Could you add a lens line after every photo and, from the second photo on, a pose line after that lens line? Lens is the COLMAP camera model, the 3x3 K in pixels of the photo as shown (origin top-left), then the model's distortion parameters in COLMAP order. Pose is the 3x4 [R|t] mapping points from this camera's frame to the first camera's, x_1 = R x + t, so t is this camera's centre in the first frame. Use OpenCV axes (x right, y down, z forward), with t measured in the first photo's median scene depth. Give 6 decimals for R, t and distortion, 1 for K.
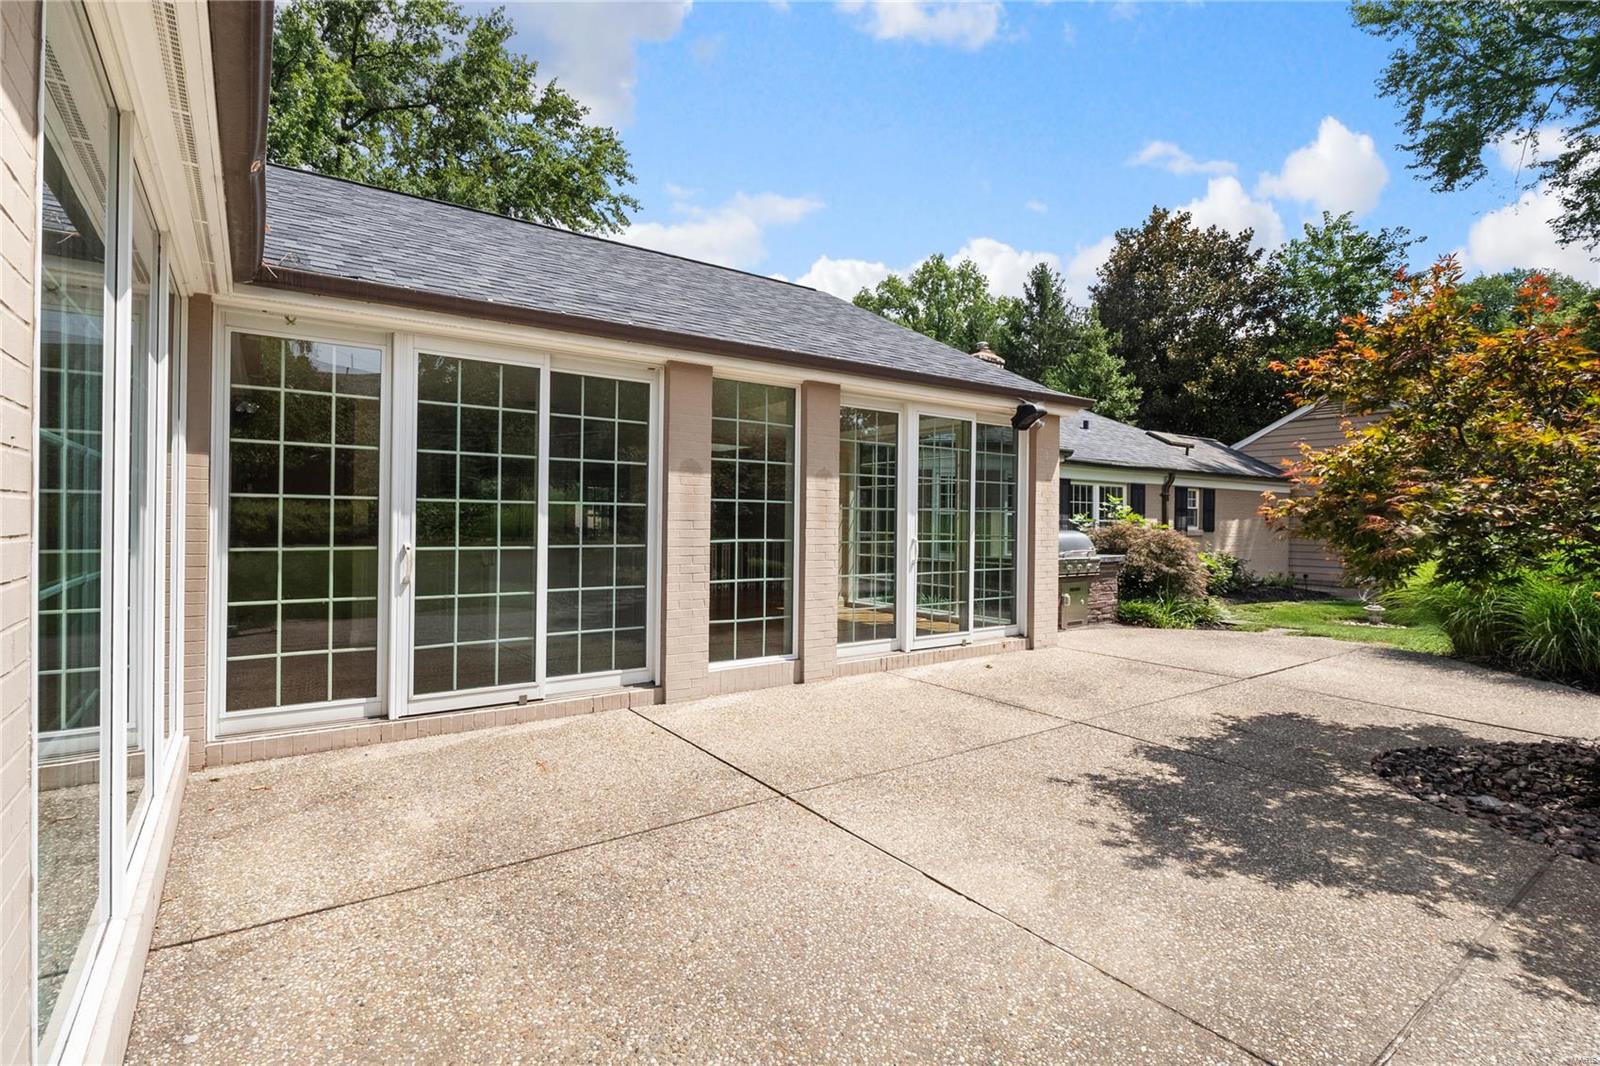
lens RADIAL K [[755.9, 0, 799.1], [0, 755.9, 509.2], [0, 0, 1]] dist [-0.014660, 0.000176]
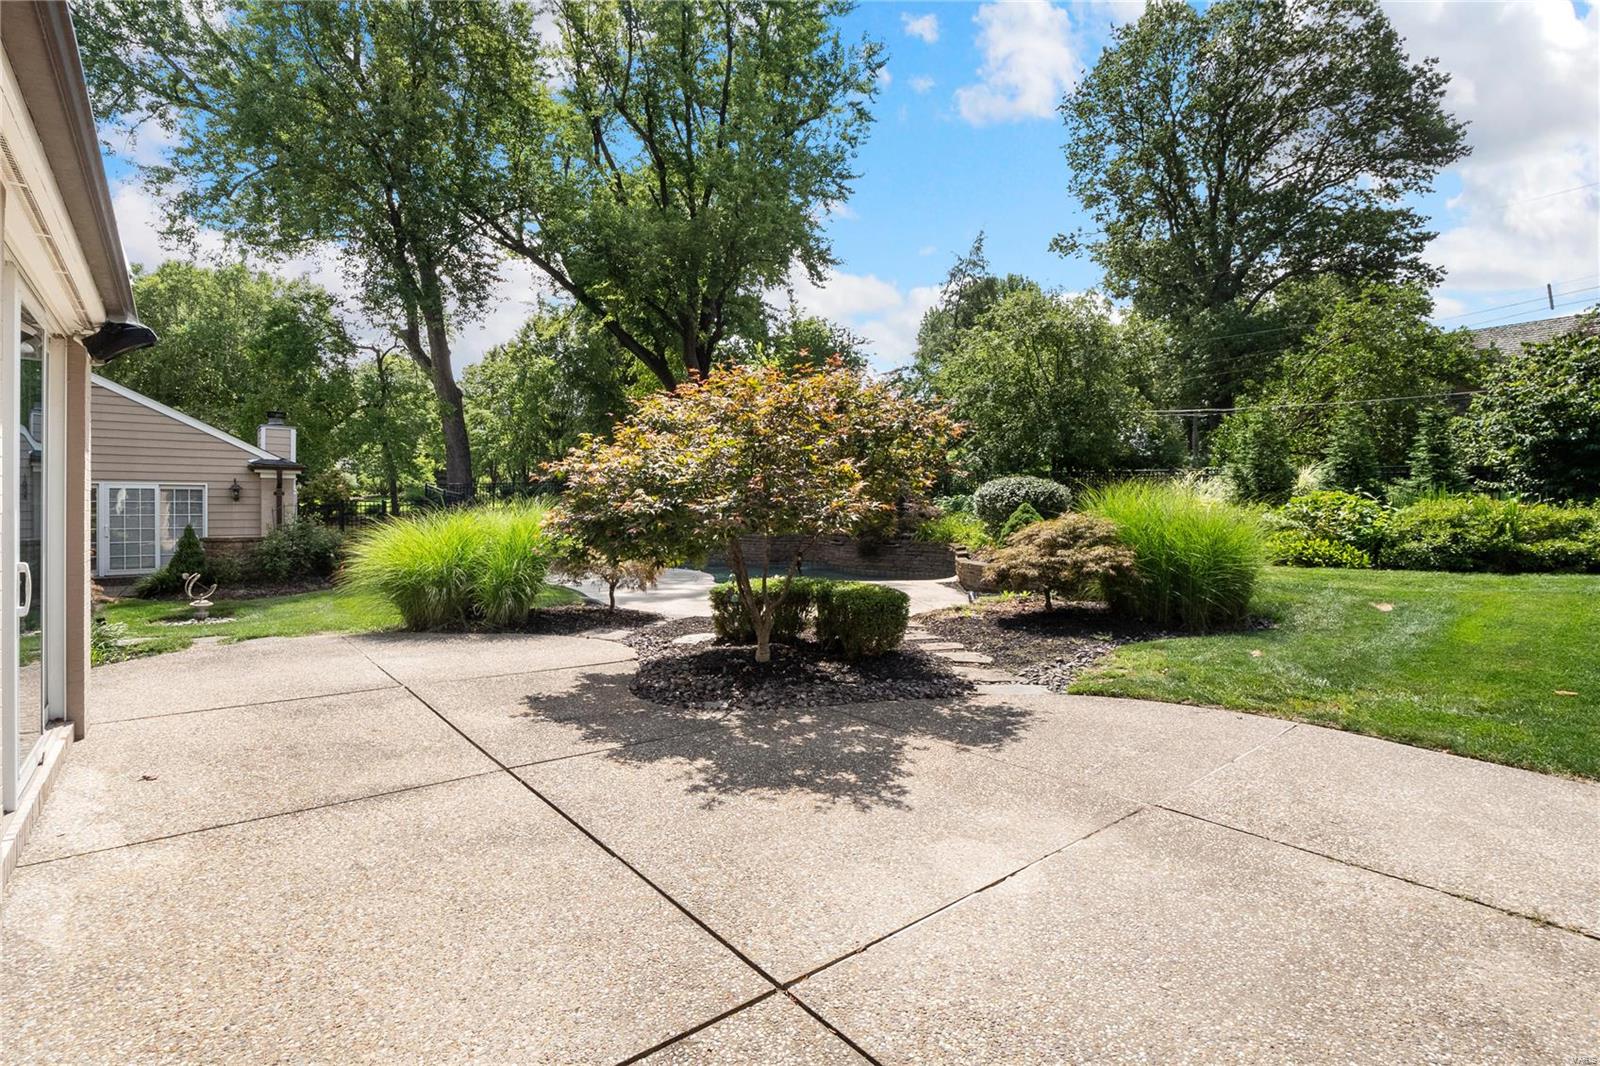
lens RADIAL K [[755.9, 0, 799.1], [0, 755.9, 509.2], [0, 0, 1]] dist [-0.014660, 0.000176]
pose [[-0.055448, -0.013939, 0.998364, -0.636619], [-0.010519, 0.999855, 0.013375, -0.012510], [-0.998406, -0.009760, -0.055586, 1.057582]]
